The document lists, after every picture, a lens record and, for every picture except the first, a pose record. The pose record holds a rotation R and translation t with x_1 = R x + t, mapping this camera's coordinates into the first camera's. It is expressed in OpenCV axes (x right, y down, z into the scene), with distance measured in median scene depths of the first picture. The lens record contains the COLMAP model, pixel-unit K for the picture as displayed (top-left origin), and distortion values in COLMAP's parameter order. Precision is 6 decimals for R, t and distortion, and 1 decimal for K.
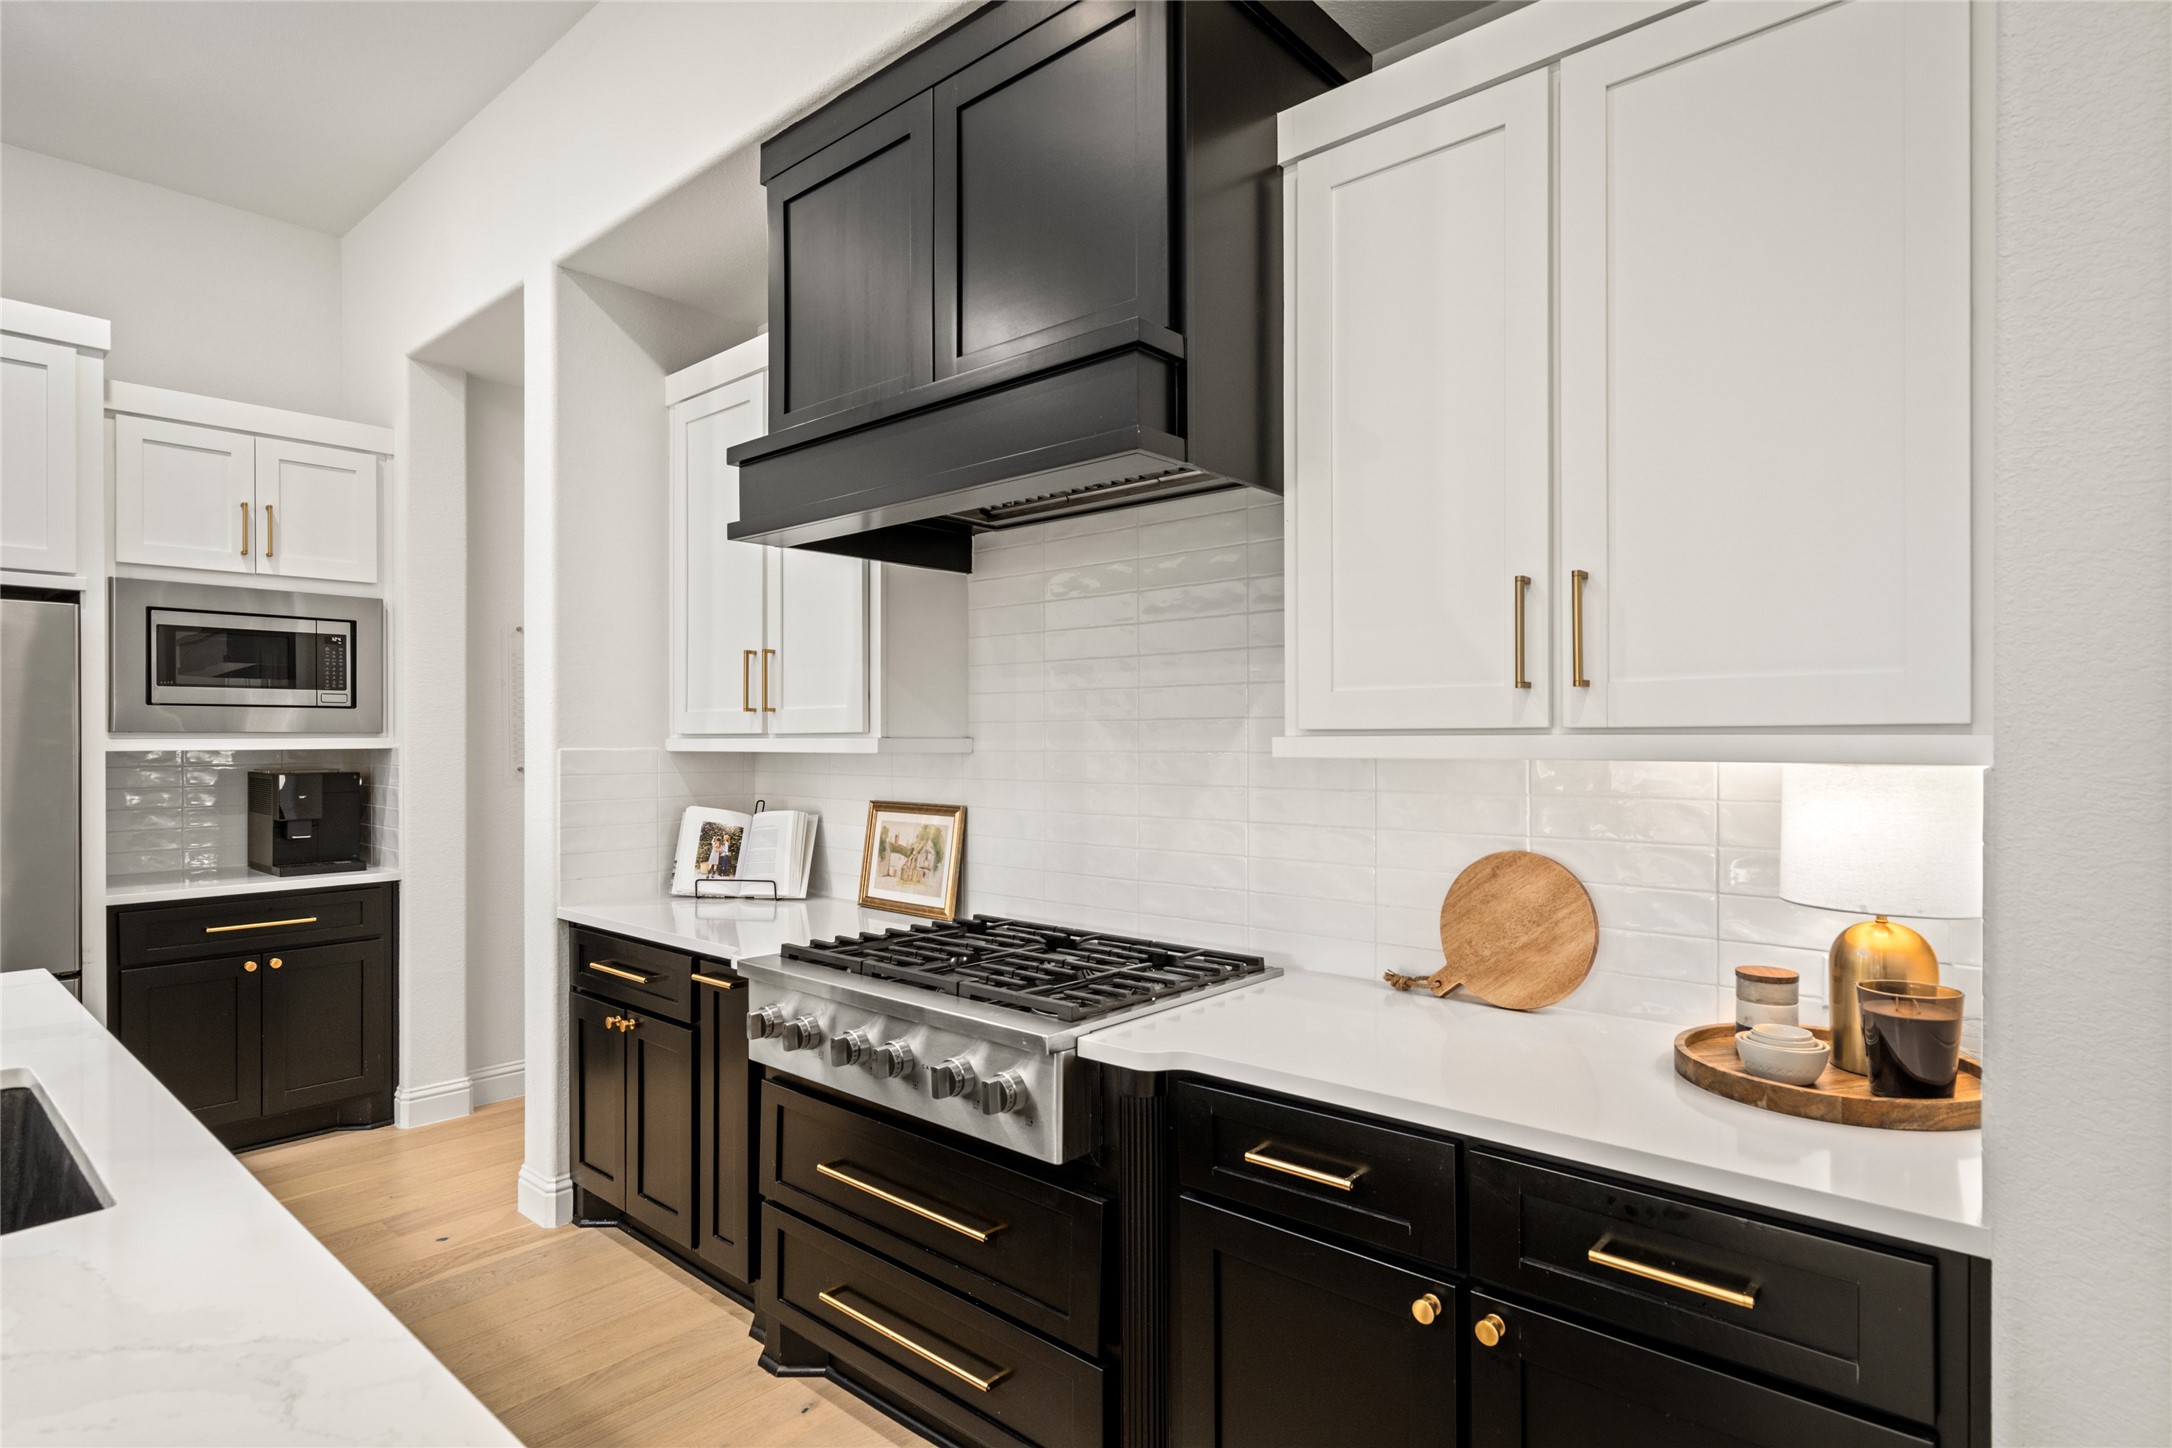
lens RADIAL K [[1140.9, 0, 1078.8], [0, 1140.9, 734.1], [0, 0, 1]] dist [0.001937, 0.000325]
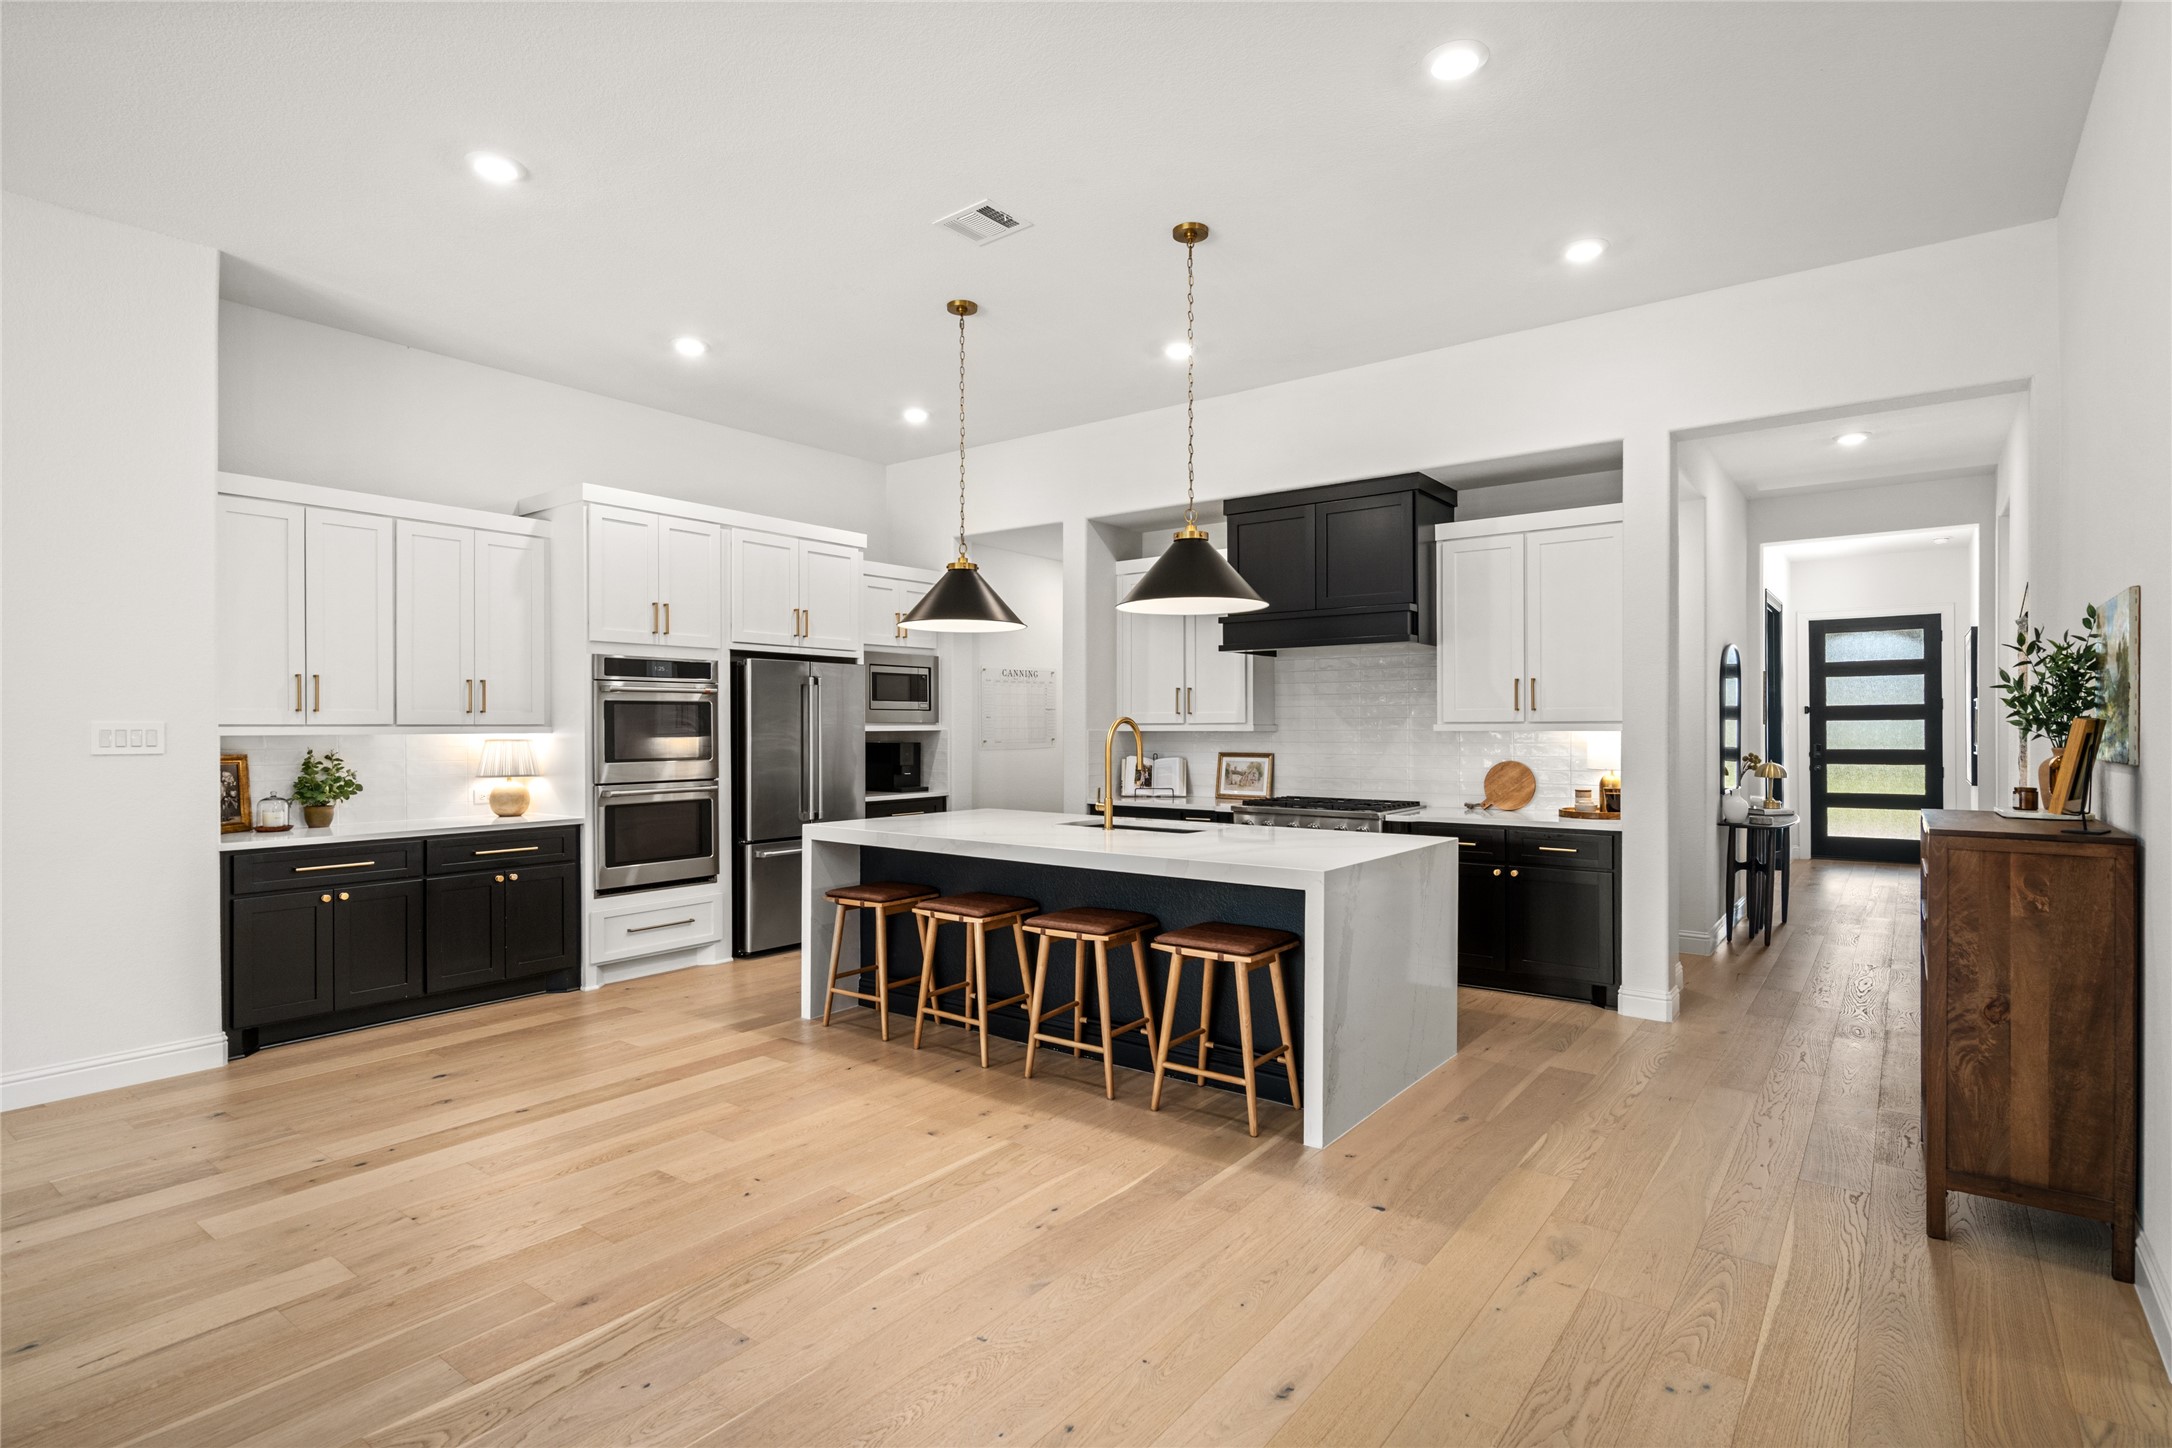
lens RADIAL K [[1083.1, 0, 1086.0], [0, 1083.1, 724.0], [0, 0, 1]] dist [0.000286, -0.000202]
pose [[0.996939, 0.000477, 0.078185, -0.597473], [-0.000490, 1.000000, 0.000136, 0.000702], [-0.078185, -0.000174, 0.996939, -1.110822]]
